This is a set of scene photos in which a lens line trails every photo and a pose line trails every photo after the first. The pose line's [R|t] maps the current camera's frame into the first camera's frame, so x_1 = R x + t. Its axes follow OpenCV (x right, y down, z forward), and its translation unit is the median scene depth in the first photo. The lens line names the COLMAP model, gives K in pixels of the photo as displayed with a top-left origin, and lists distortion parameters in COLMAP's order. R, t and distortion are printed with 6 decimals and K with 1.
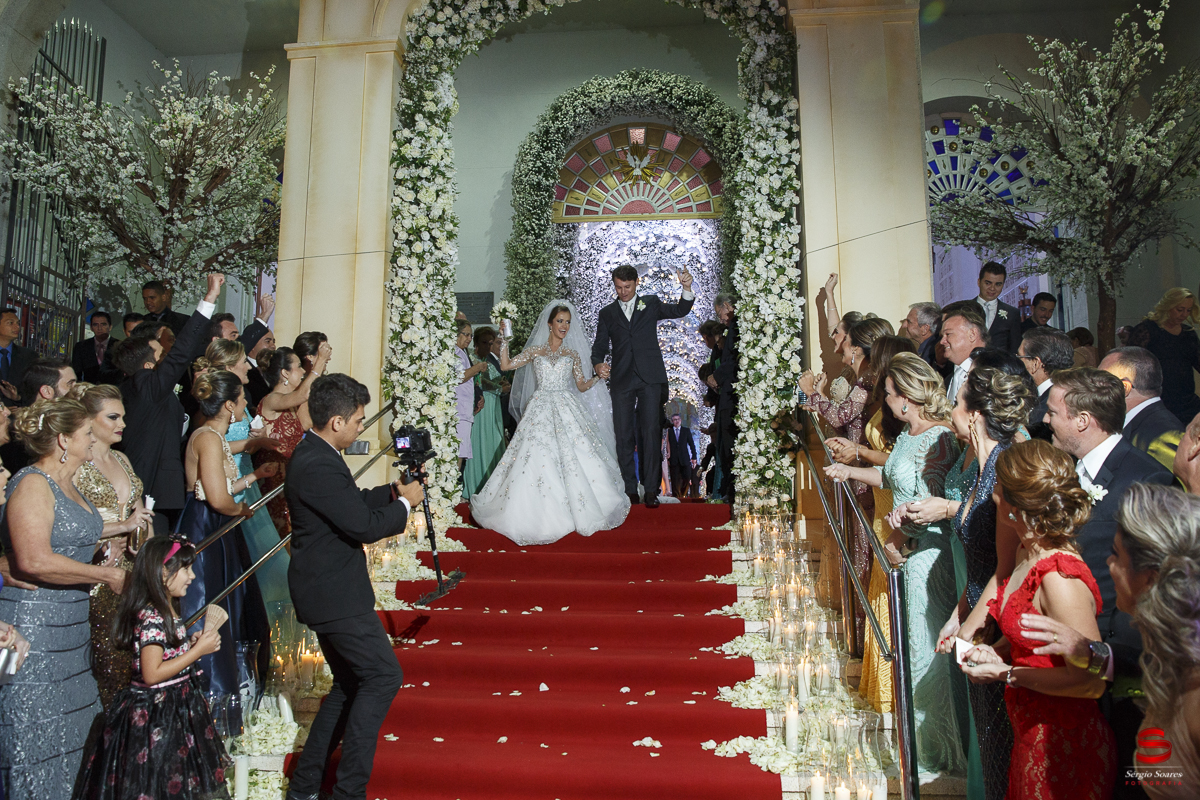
lens RADIAL K [[787.3, 0, 588.1], [0, 787.3, 397.9], [0, 0, 1]] dist [-0.109827, 0.071869]
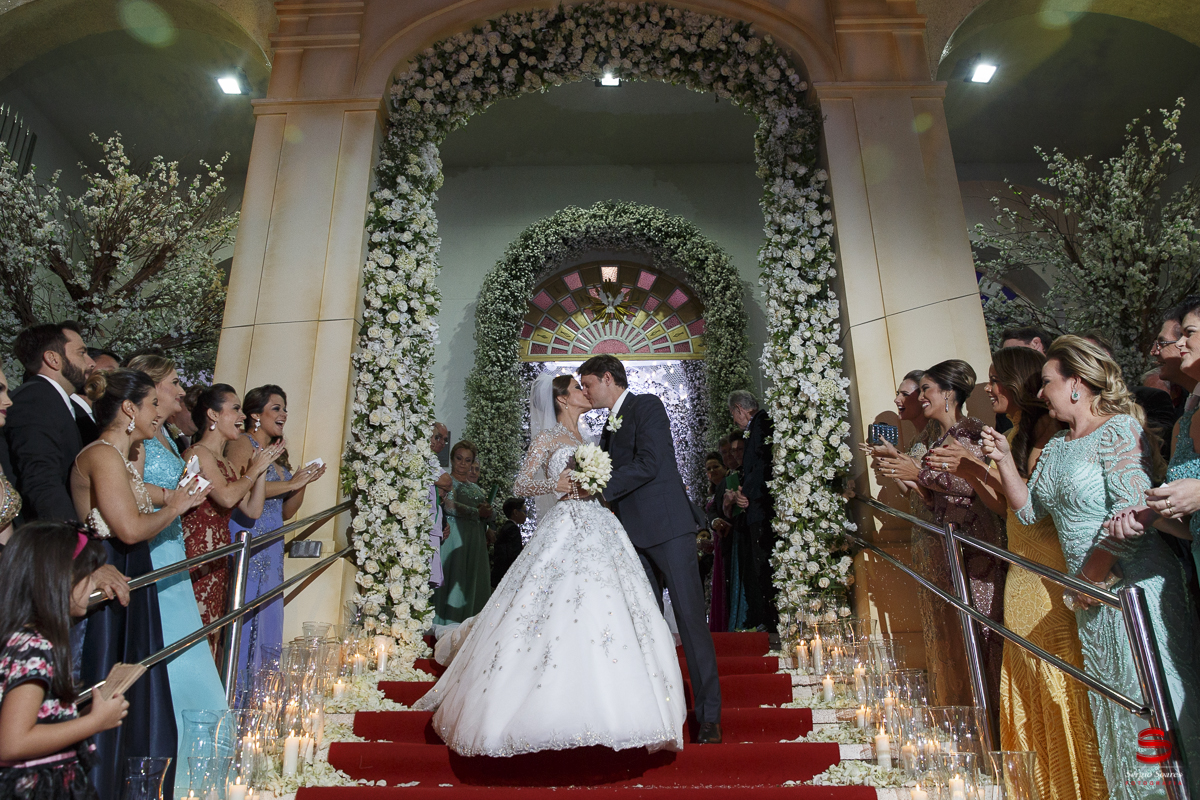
lens RADIAL K [[849.2, 0, 600.0], [0, 849.2, 400.0], [0, 0, 1]] dist [-0.117634, 0.096132]
pose [[0.996600, 0.022055, 0.079381, -0.066107], [-0.003858, 0.974942, -0.222427, 0.096178], [-0.082298, 0.221364, 0.971712, 0.115933]]
